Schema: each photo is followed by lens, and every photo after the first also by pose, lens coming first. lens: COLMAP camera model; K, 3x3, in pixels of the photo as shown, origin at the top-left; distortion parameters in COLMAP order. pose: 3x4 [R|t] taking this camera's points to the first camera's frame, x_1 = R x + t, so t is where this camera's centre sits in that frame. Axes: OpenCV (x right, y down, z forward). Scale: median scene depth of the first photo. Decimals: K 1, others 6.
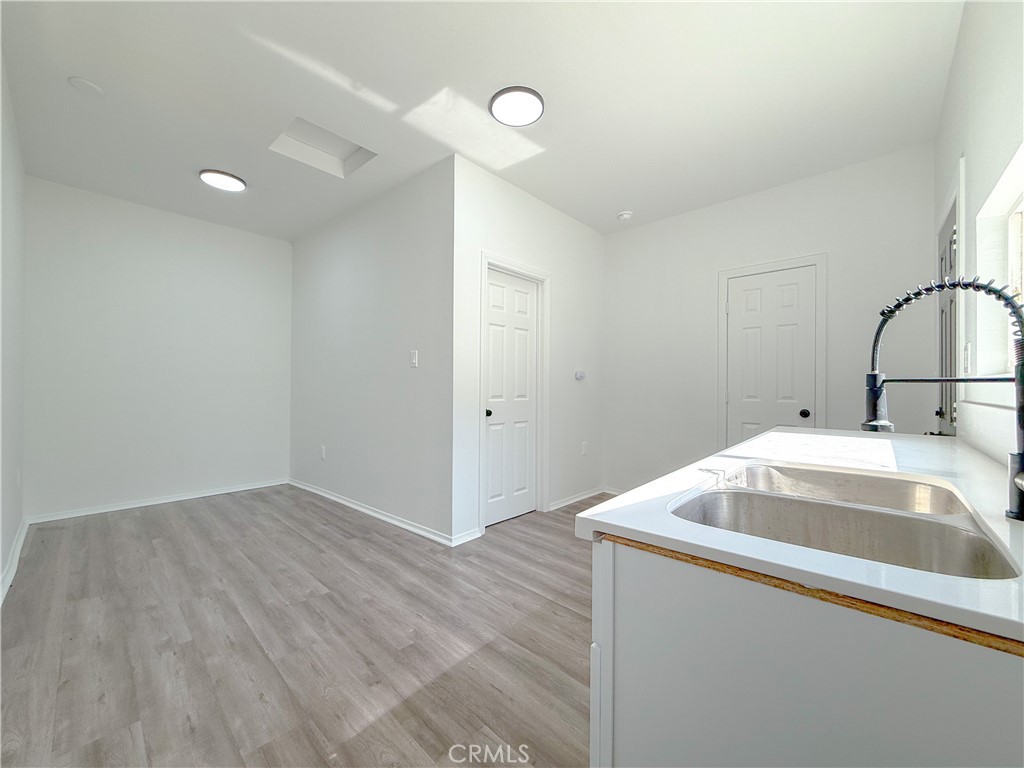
lens RADIAL K [[409.7, 0, 514.9], [0, 409.7, 378.0], [0, 0, 1]] dist [-0.001756, 0.000413]
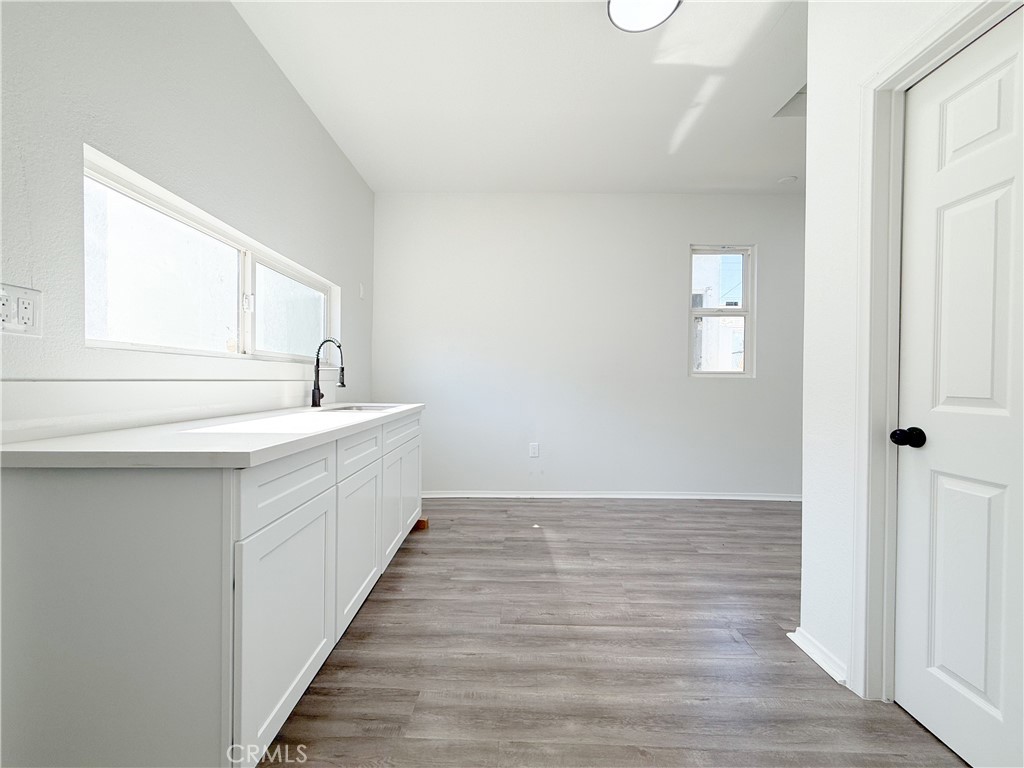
lens RADIAL K [[409.7, 0, 509.6], [0, 409.7, 386.4], [0, 0, 1]] dist [-0.001756, 0.000413]
pose [[-0.750798, -0.001461, -0.660531, 0.802064], [0.001143, 0.999993, -0.003511, 0.053884], [0.660531, -0.003391, -0.750791, 1.668756]]
